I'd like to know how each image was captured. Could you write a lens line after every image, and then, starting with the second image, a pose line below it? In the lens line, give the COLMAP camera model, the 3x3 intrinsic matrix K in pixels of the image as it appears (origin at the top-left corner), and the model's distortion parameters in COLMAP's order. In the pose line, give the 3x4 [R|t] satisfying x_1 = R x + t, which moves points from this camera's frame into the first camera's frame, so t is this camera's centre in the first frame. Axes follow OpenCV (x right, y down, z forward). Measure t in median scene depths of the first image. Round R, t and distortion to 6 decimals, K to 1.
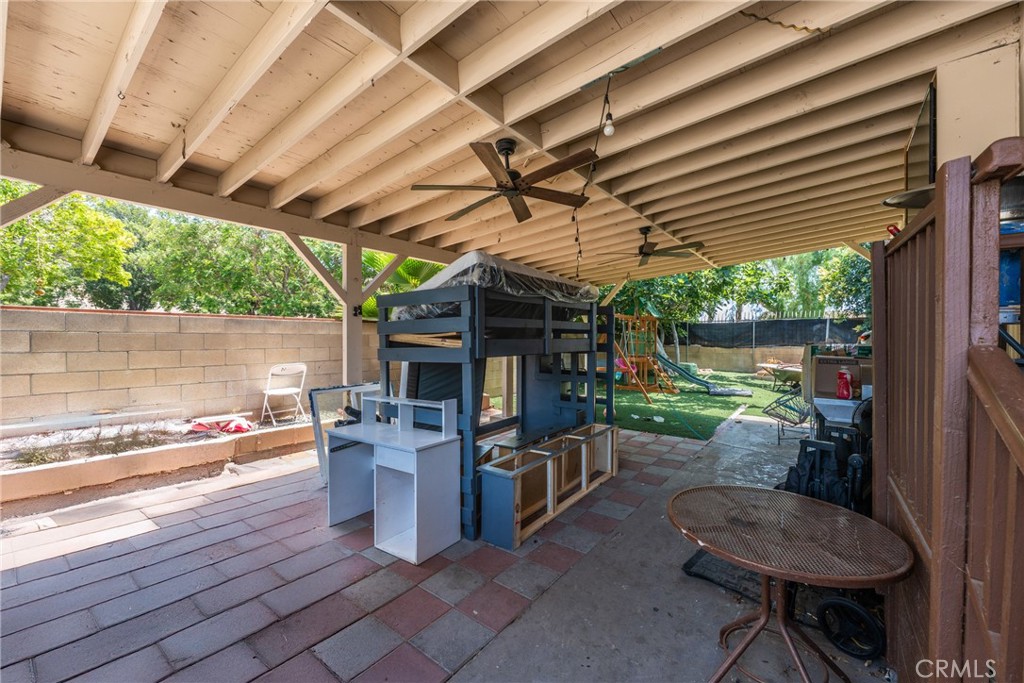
lens RADIAL K [[409.4, 0, 508.1], [0, 409.4, 342.6], [0, 0, 1]] dist [-0.008311, -0.000421]
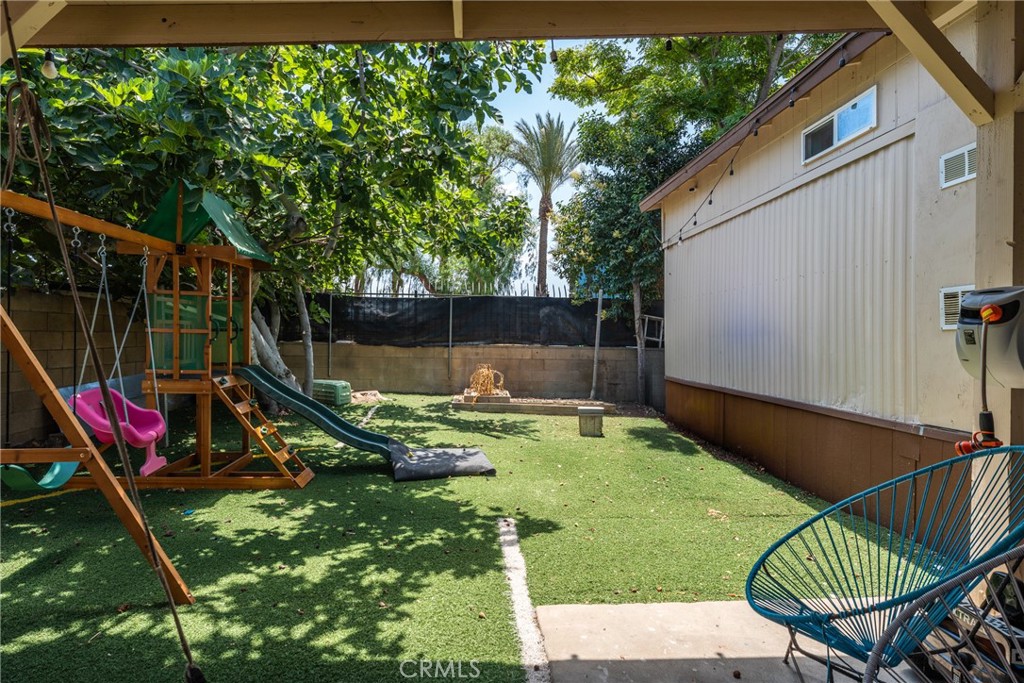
lens RADIAL K [[573.6, 0, 509.5], [0, 573.6, 337.6], [0, 0, 1]] dist [-0.000368, -0.000038]
pose [[0.746547, 0.010072, 0.665256, 0.168124], [-0.008697, 0.999948, -0.005379, 0.004168], [-0.665275, -0.001770, 0.746596, 0.404626]]
